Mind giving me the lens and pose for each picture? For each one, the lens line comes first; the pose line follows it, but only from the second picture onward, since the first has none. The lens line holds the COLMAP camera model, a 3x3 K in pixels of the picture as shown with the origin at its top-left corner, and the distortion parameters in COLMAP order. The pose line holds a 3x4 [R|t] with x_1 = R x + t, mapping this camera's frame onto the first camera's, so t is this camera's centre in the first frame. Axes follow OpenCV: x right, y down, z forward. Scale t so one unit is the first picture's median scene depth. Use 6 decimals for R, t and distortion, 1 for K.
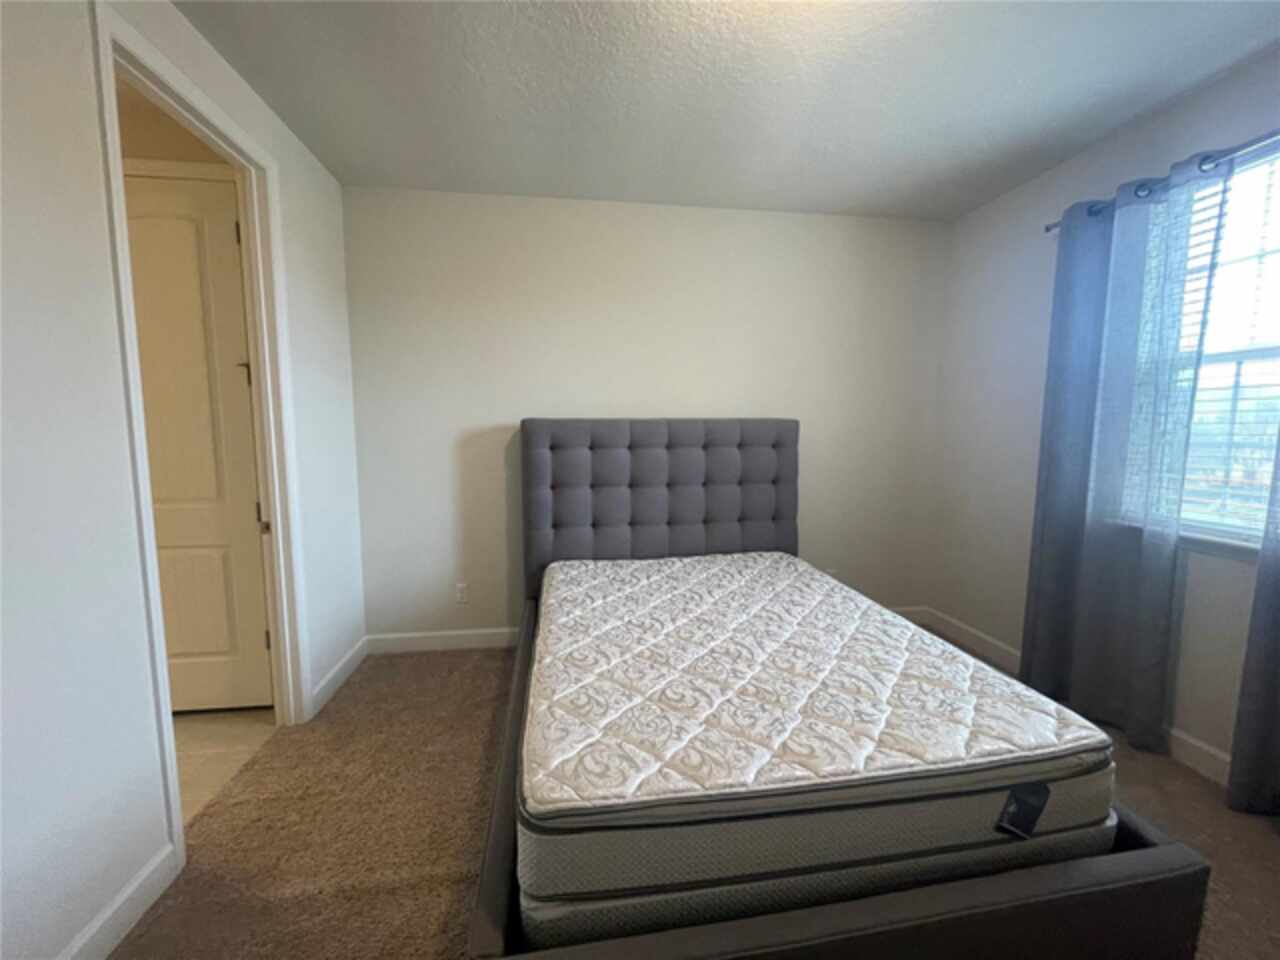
lens RADIAL K [[518.4, 0, 638.1], [0, 518.4, 478.9], [0, 0, 1]] dist [-0.004367, -0.000330]
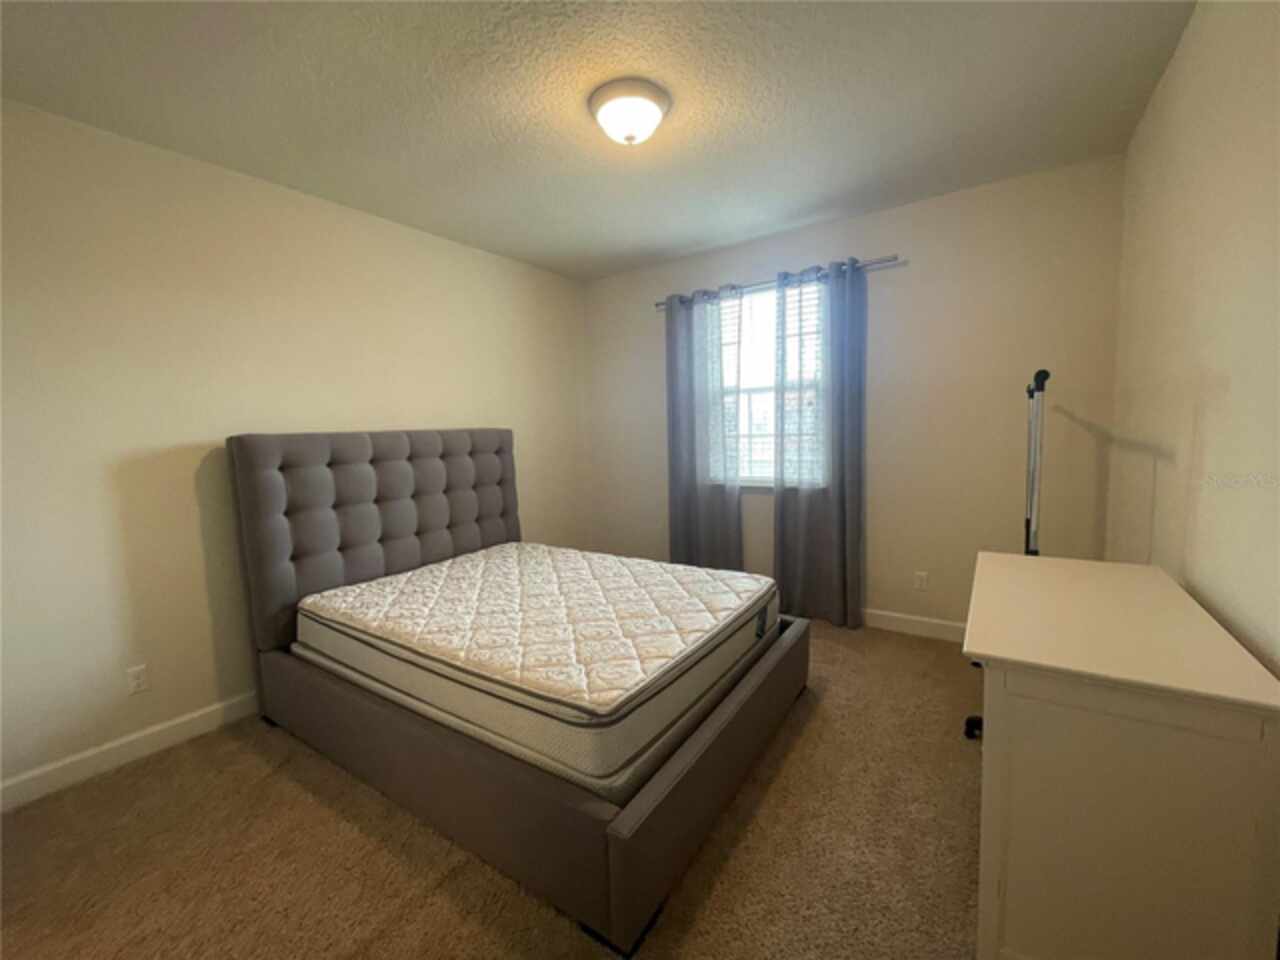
lens RADIAL K [[518.4, 0, 638.1], [0, 518.4, 478.9], [0, 0, 1]] dist [-0.004367, -0.000330]
pose [[0.680493, -0.091165, 0.727061, -0.498395], [0.107379, 0.993925, 0.024126, 0.001207], [-0.724844, 0.061653, 0.686149, -0.019879]]
